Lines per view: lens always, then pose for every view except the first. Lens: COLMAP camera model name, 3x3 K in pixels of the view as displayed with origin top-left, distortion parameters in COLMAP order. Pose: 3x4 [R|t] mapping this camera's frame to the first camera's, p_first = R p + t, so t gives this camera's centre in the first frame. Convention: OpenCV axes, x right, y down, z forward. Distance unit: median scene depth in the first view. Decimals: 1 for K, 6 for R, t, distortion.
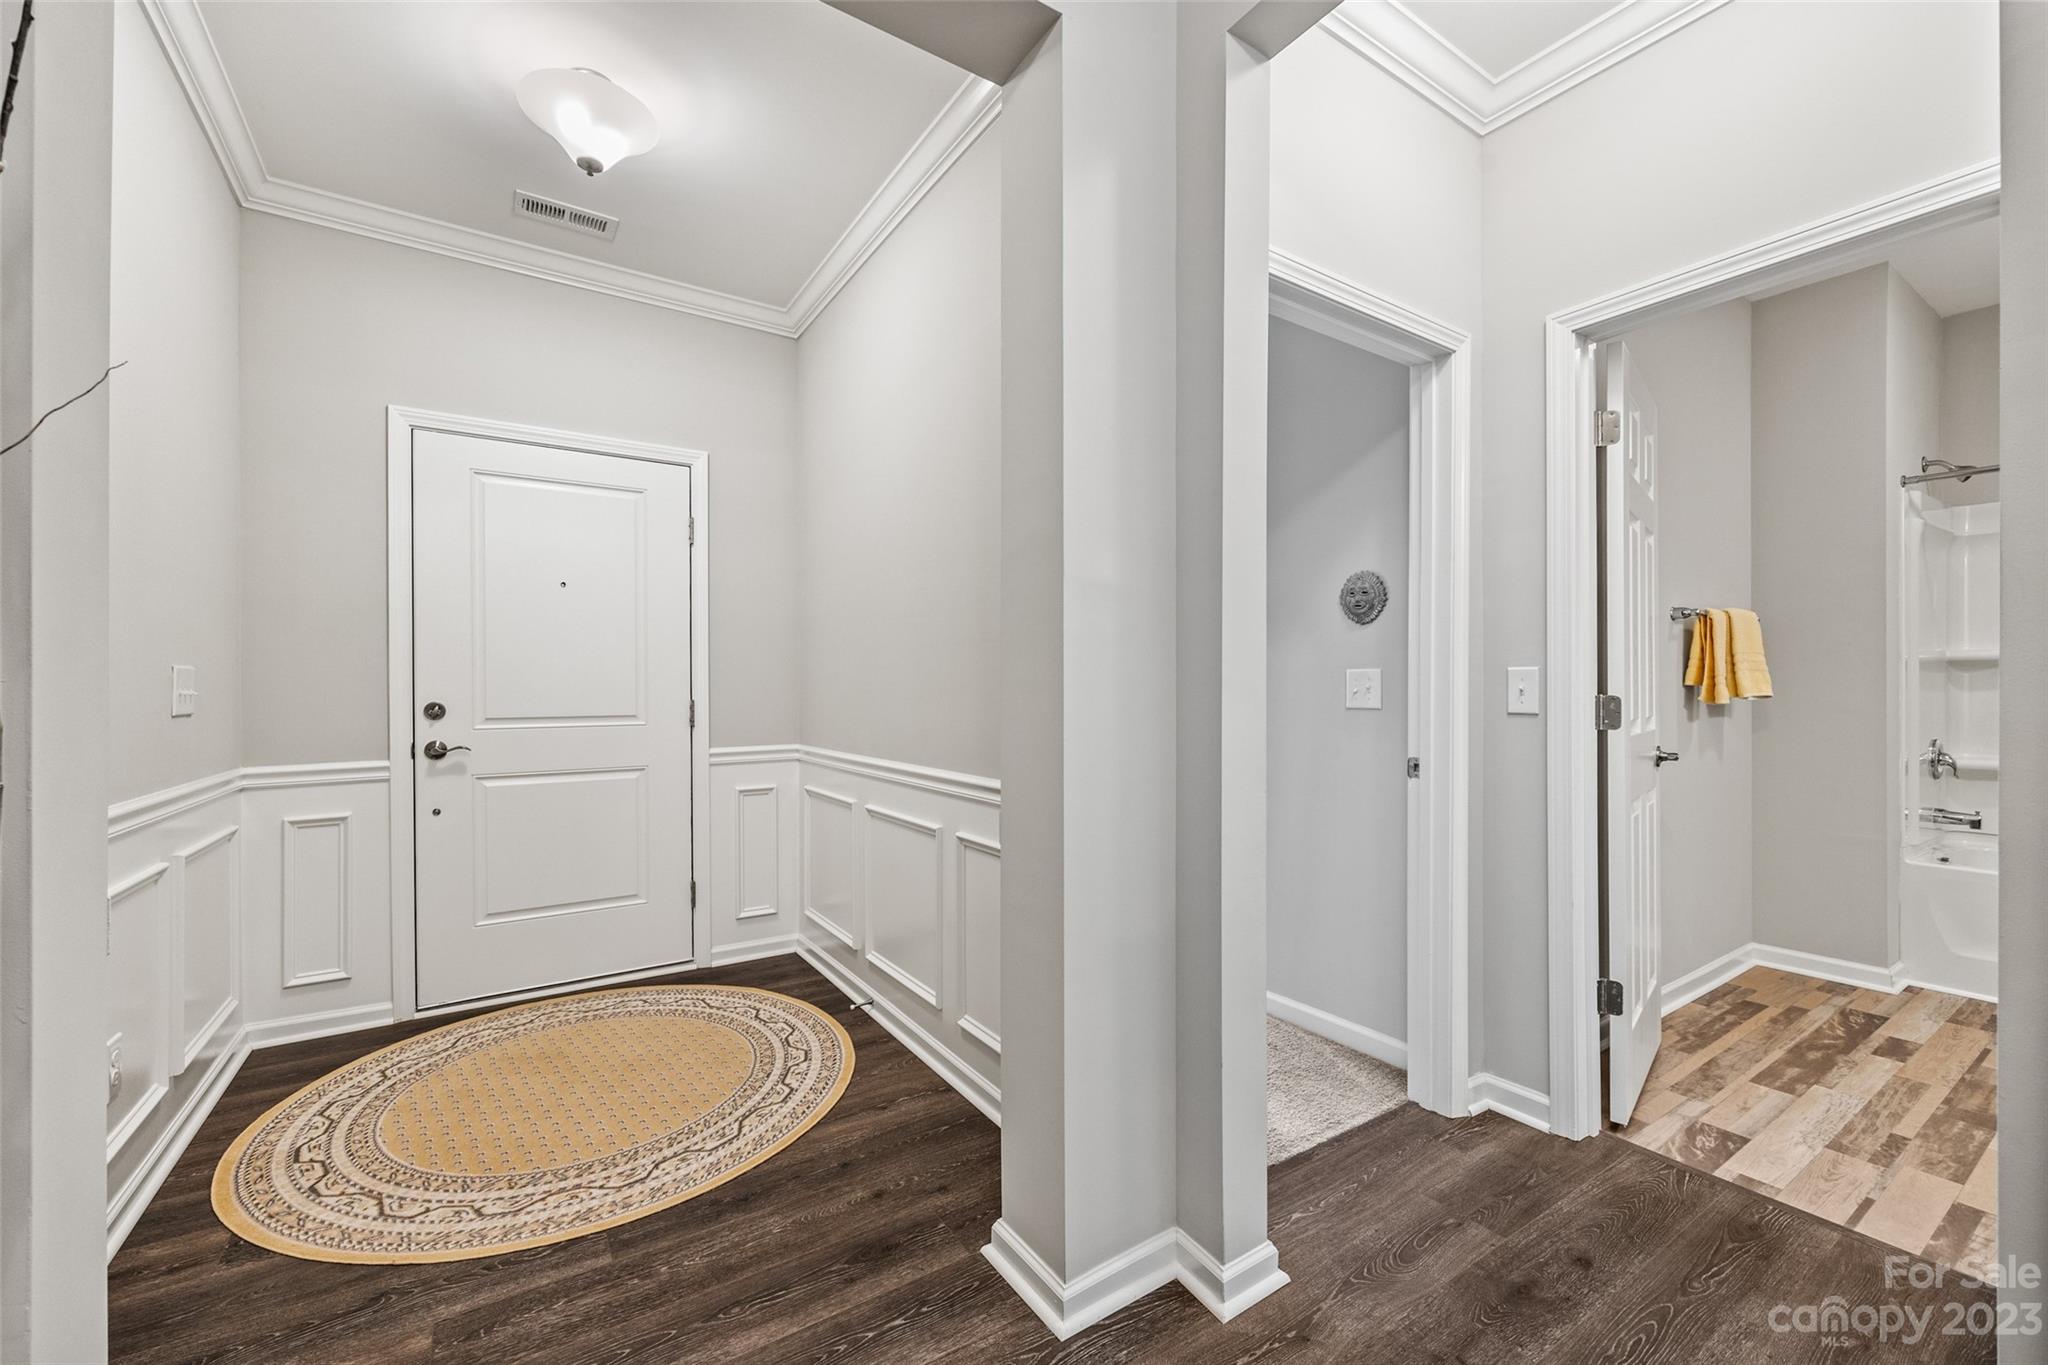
lens RADIAL K [[824.1, 0, 1024.0], [0, 824.1, 682.5], [0, 0, 1]] dist [0.000266, 0.000212]
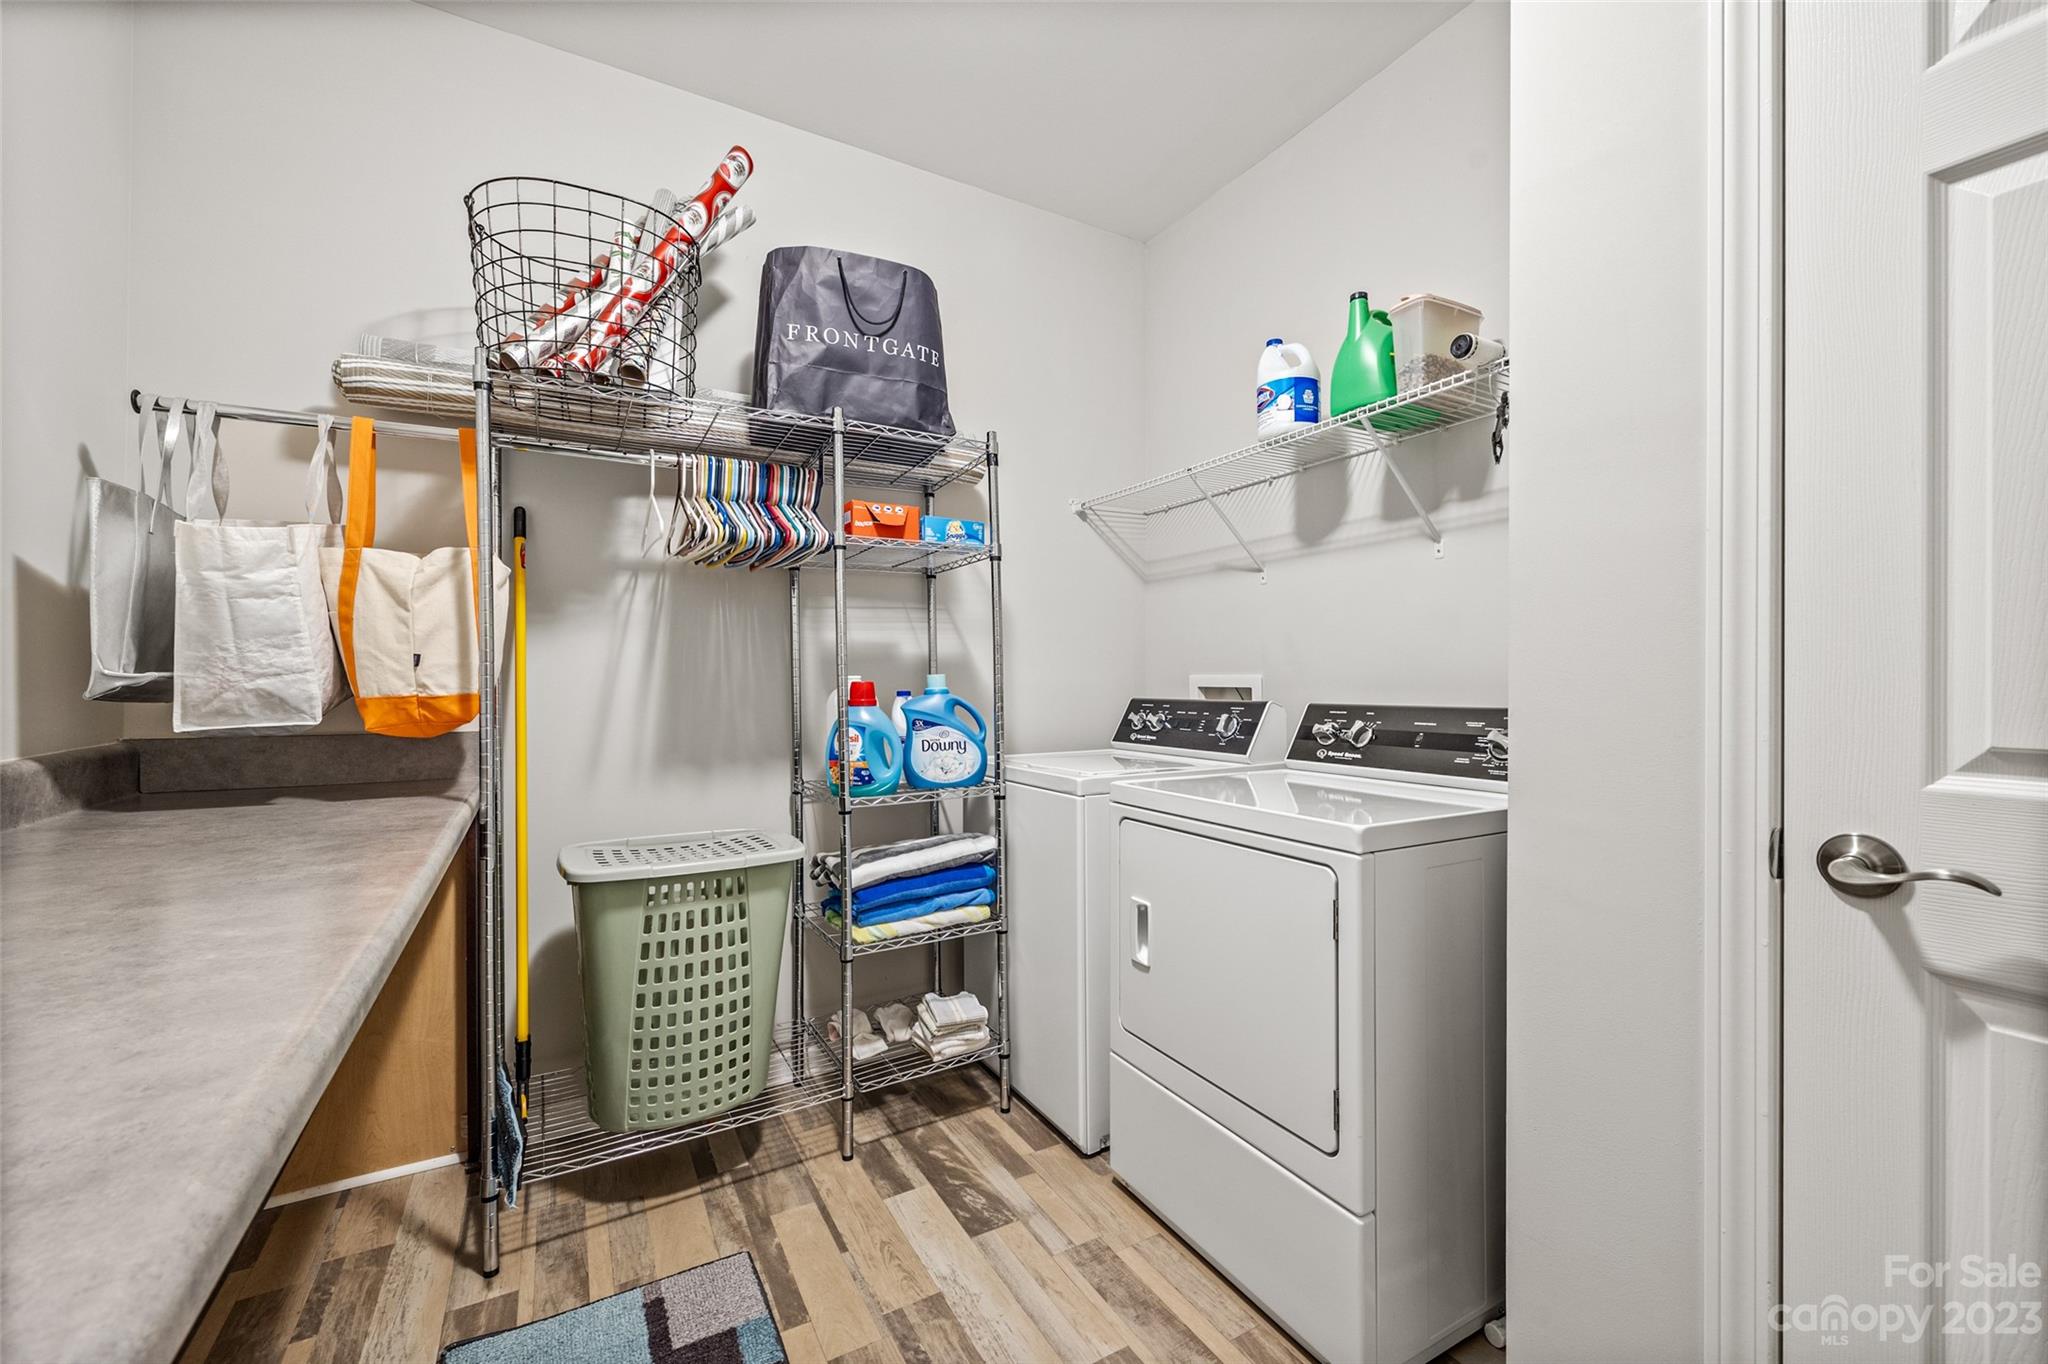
lens RADIAL K [[824.1, 0, 1024.0], [0, 824.1, 682.0], [0, 0, 1]] dist [0.000266, 0.000212]
pose [[-0.065520, 0.007577, -0.997822, 1.683350], [0.009857, 0.999927, 0.006946, 0.015223], [0.997803, -0.009380, -0.065590, 1.120390]]
